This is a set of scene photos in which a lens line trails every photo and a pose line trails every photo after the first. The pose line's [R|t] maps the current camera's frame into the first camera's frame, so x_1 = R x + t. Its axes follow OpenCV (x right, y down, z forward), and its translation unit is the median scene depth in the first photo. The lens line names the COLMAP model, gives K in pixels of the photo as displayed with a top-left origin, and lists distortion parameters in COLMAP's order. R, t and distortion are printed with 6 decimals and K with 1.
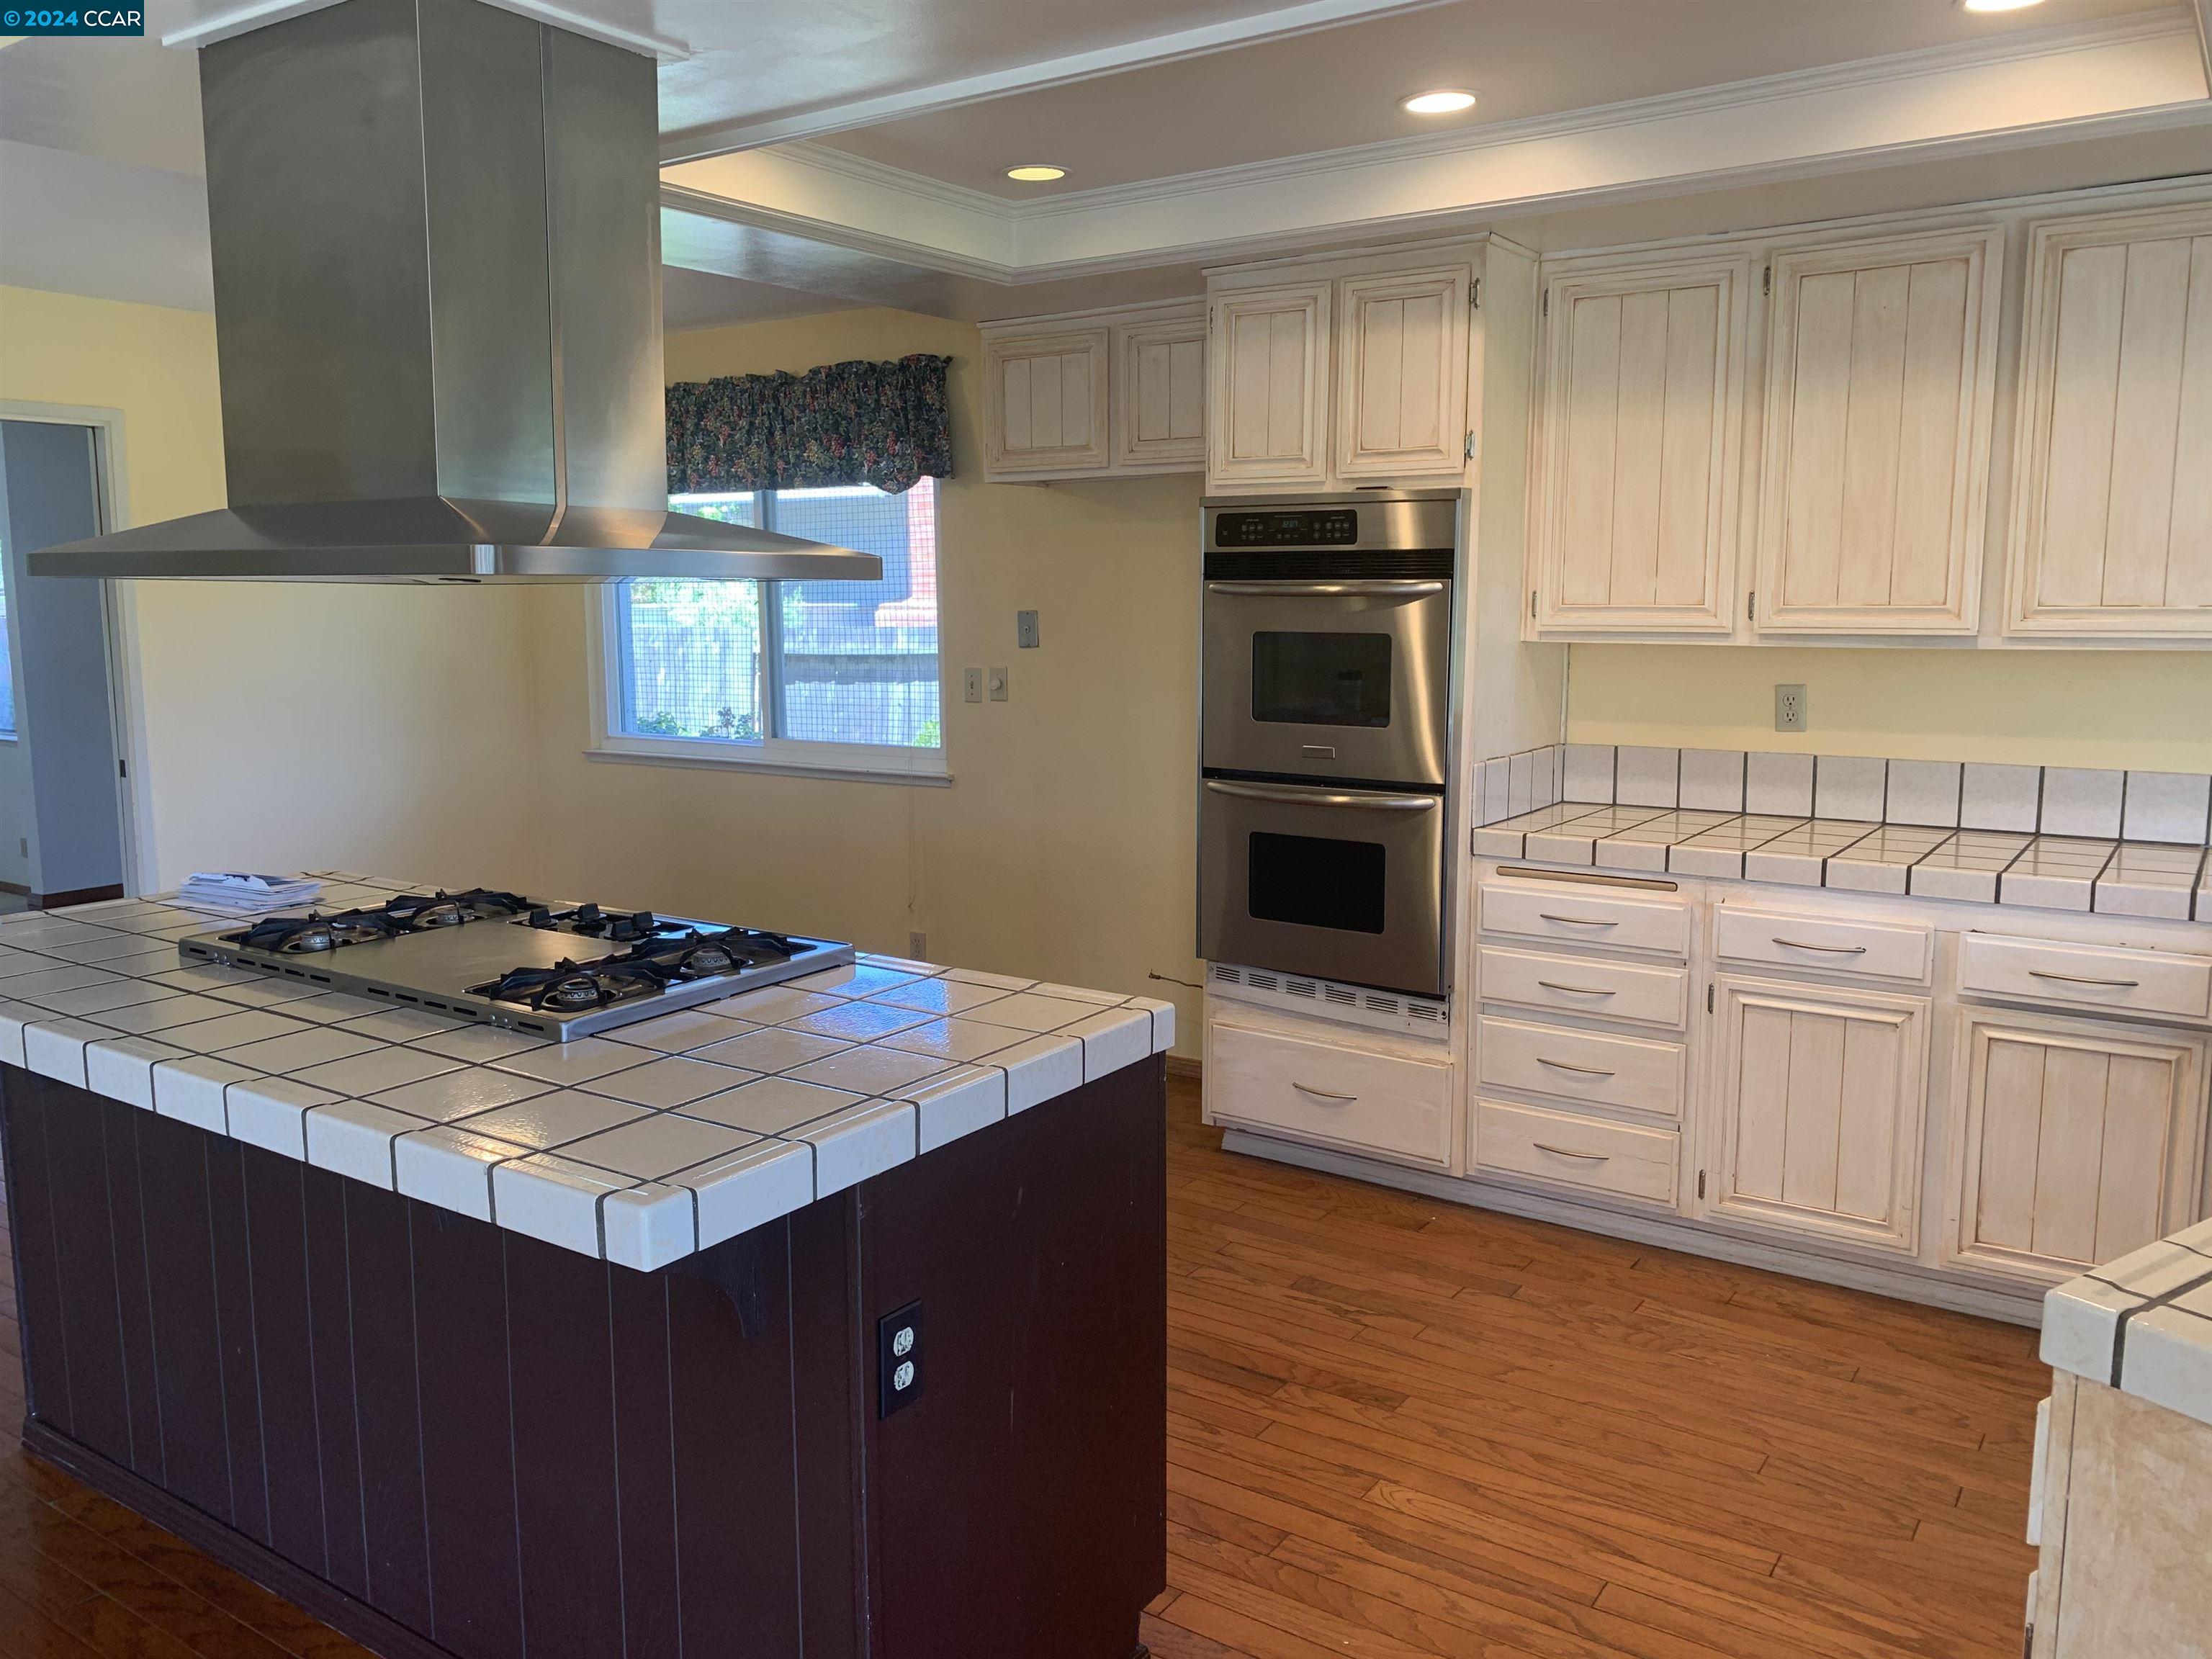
lens RADIAL K [[1699.0, 0, 1096.1], [0, 1699.0, 819.7], [0, 0, 1]] dist [0.091243, -0.161201]
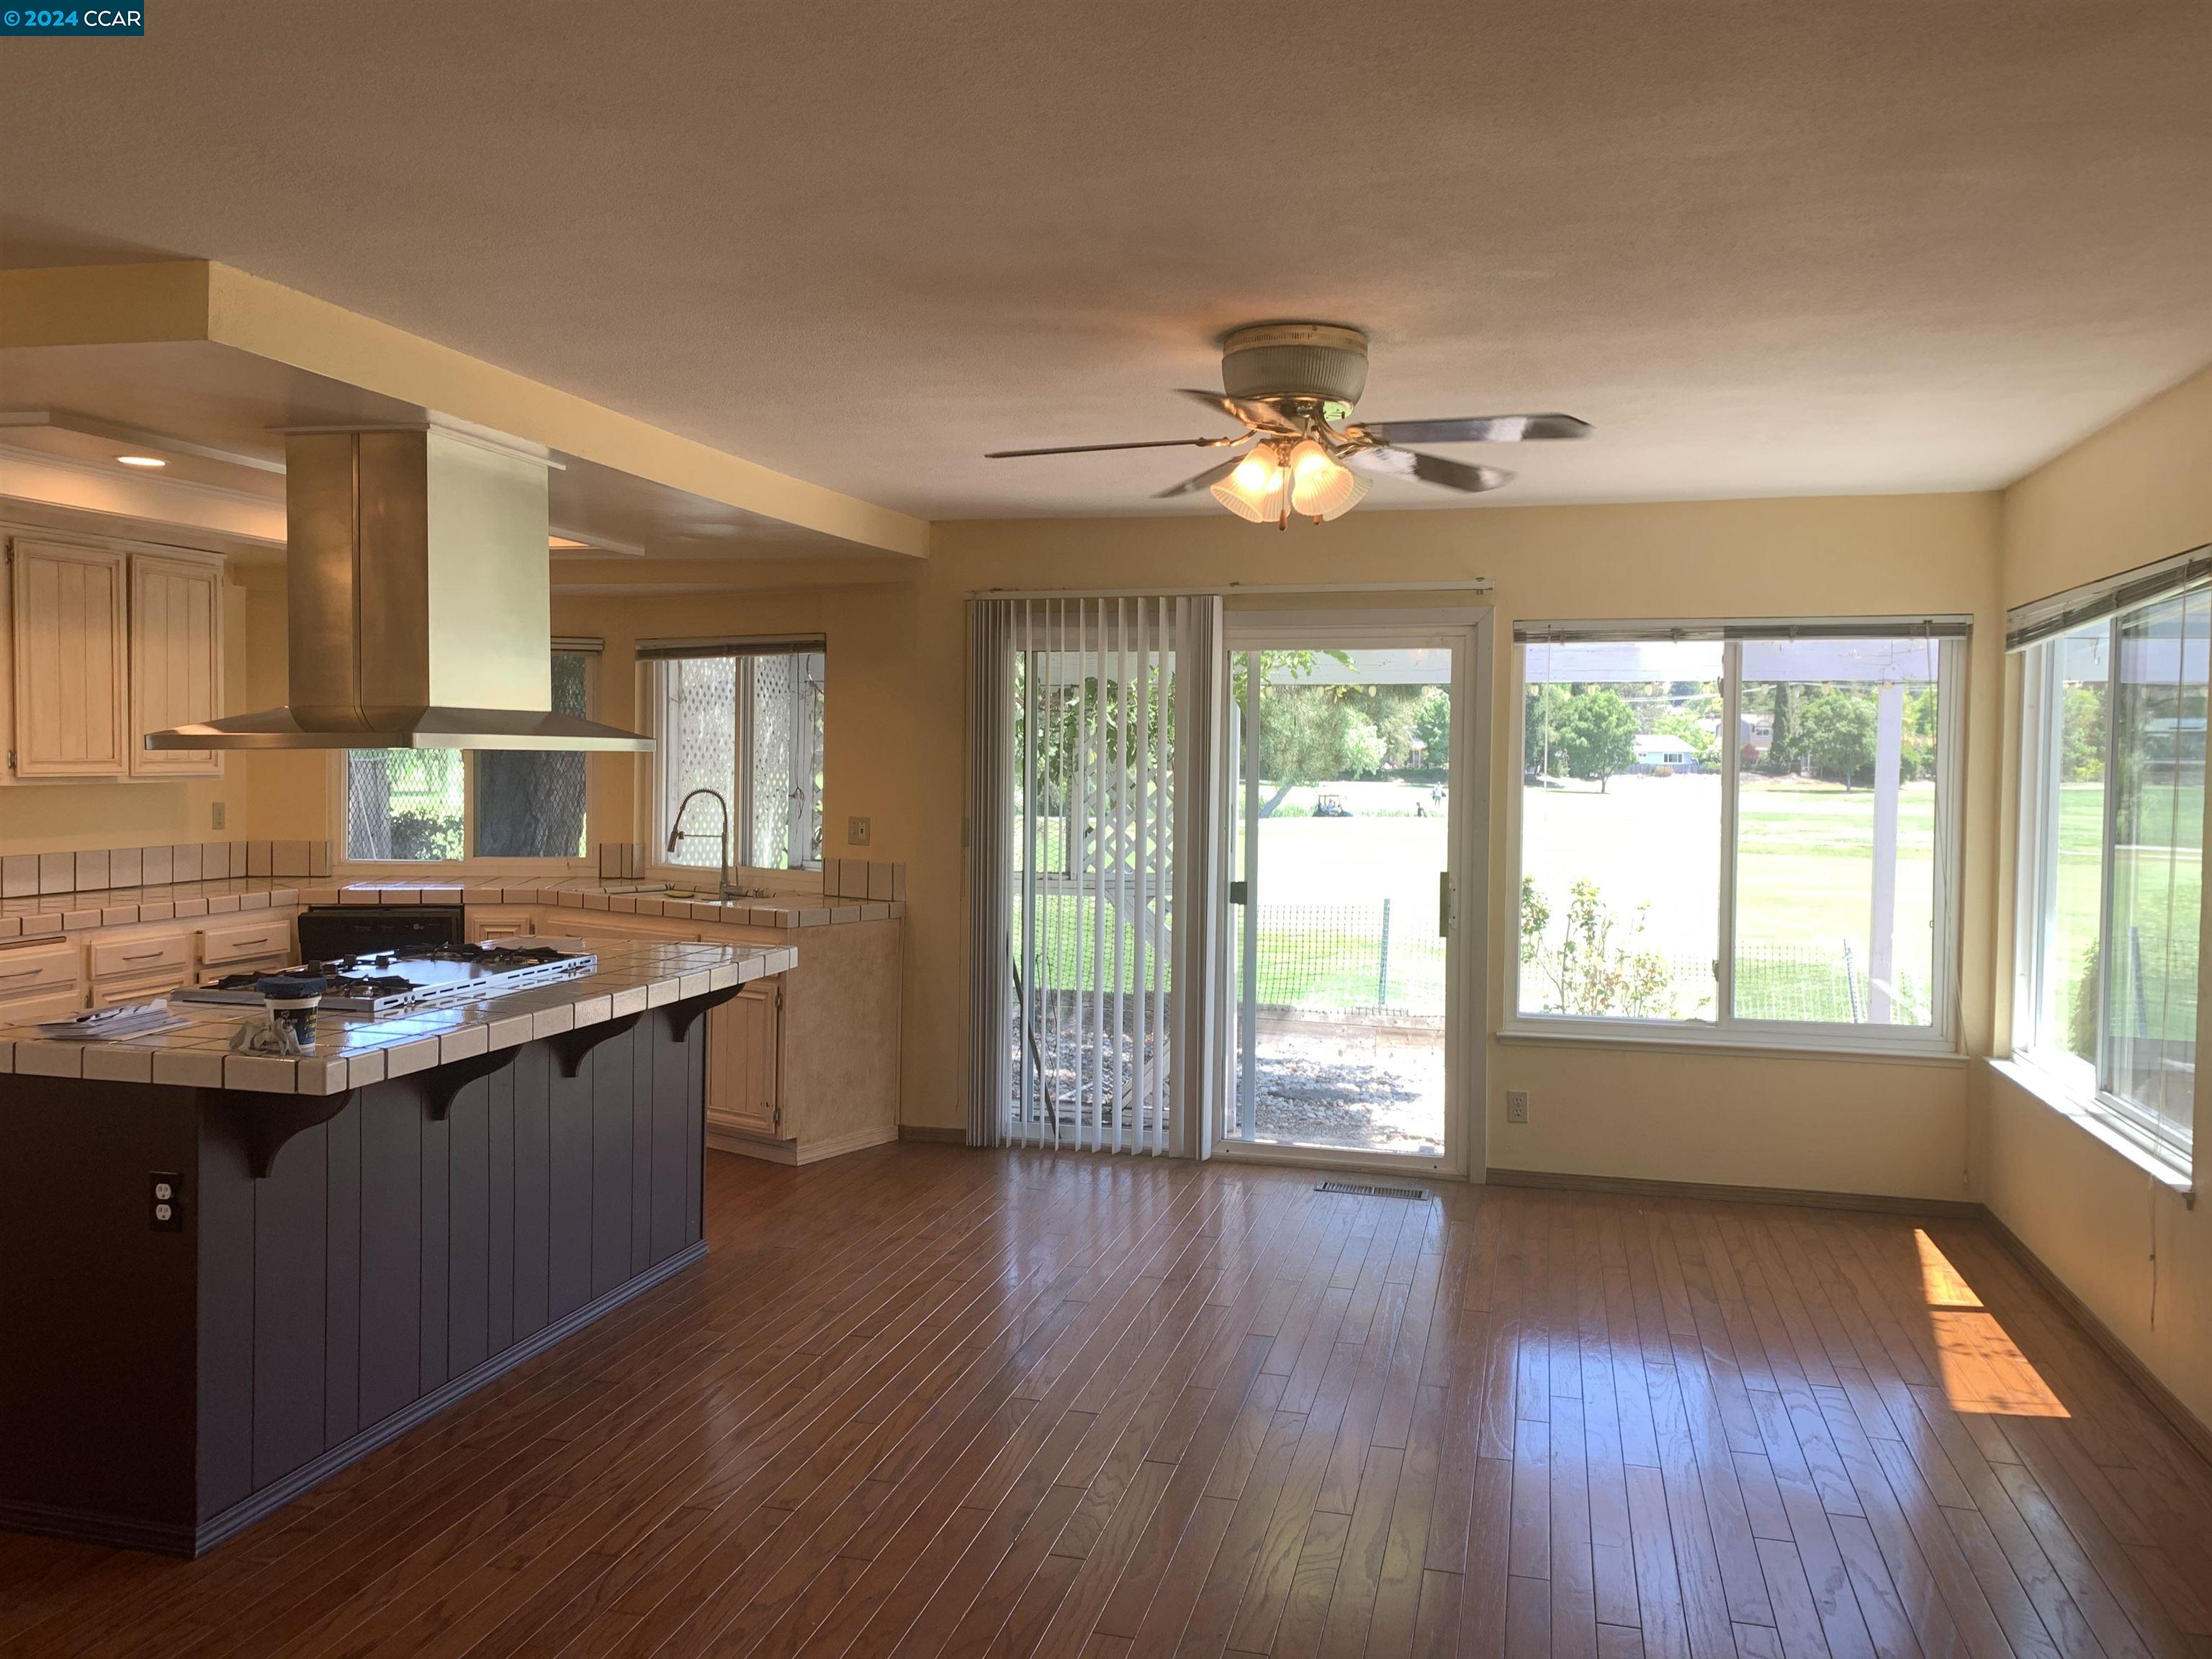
lens RADIAL K [[1697.2, 0, 1145.0], [0, 1697.2, 812.4], [0, 0, 1]] dist [0.043892, -0.073963]
pose [[-0.365860, -0.035498, 0.929993, -1.355291], [0.110223, 0.990587, 0.081173, -0.085883], [-0.924120, 0.132204, -0.358503, 0.589250]]
